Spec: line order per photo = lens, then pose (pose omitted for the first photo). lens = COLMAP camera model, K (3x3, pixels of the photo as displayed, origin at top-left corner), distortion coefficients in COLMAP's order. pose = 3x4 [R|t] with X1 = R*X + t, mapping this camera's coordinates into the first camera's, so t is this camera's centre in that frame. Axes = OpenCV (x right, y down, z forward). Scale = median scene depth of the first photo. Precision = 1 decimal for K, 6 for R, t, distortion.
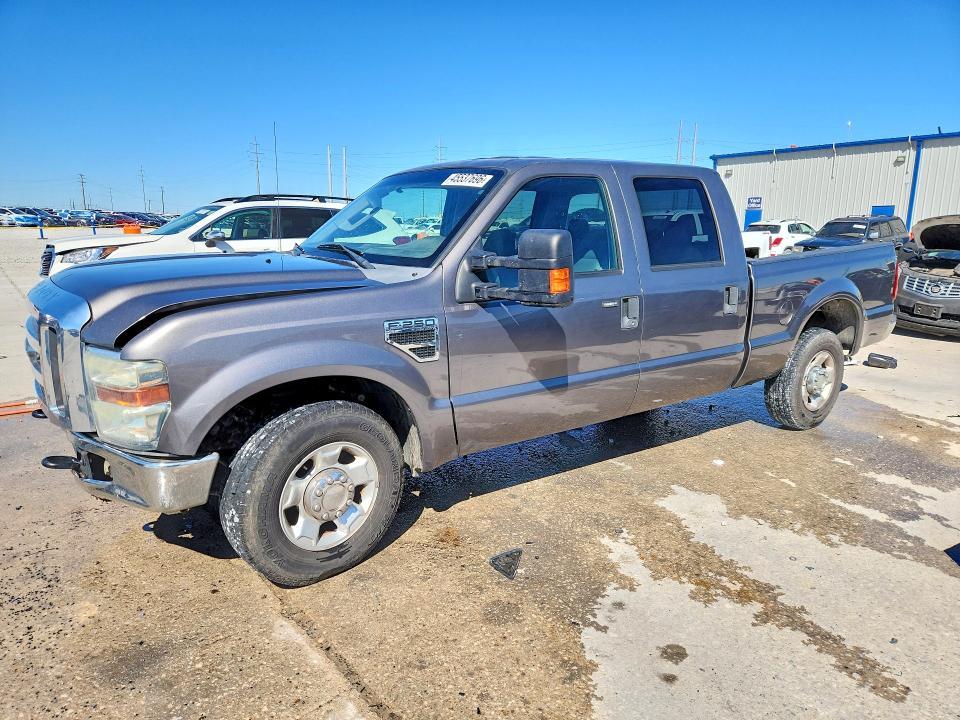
lens RADIAL K [[646.2, 0, 478.9], [0, 646.2, 339.8], [0, 0, 1]] dist [0.070757, -0.058884]
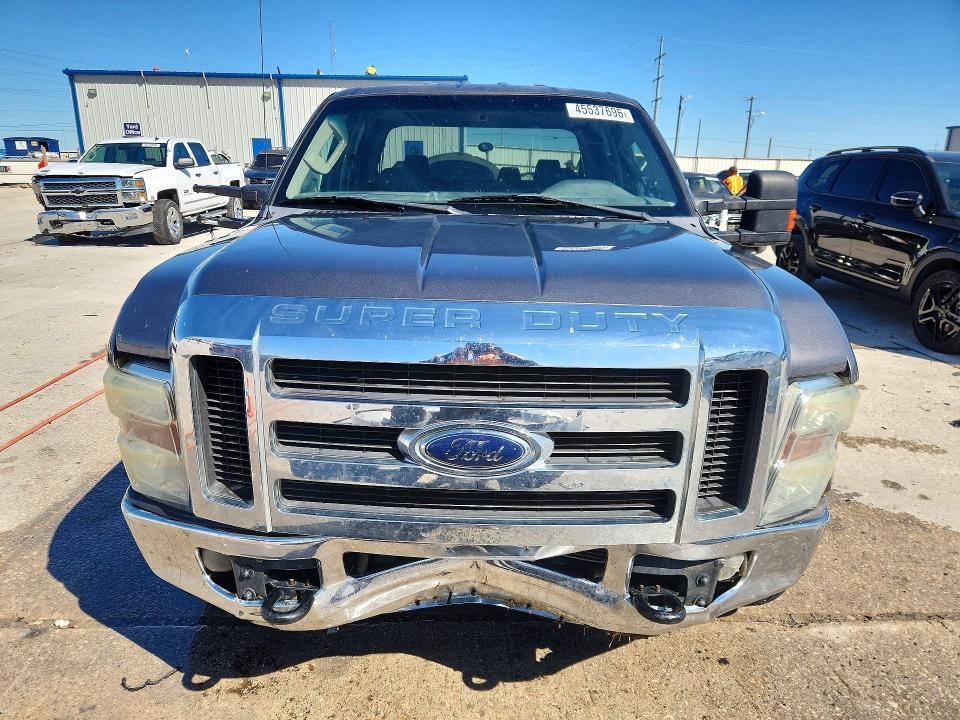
lens RADIAL K [[646.2, 0, 478.9], [0, 646.2, 339.8], [0, 0, 1]] dist [0.070757, -0.058884]
pose [[0.585227, -0.216053, 0.781556, -0.093969], [0.134612, 0.976362, 0.169108, -0.012939], [-0.799618, 0.006240, 0.600477, 0.066260]]
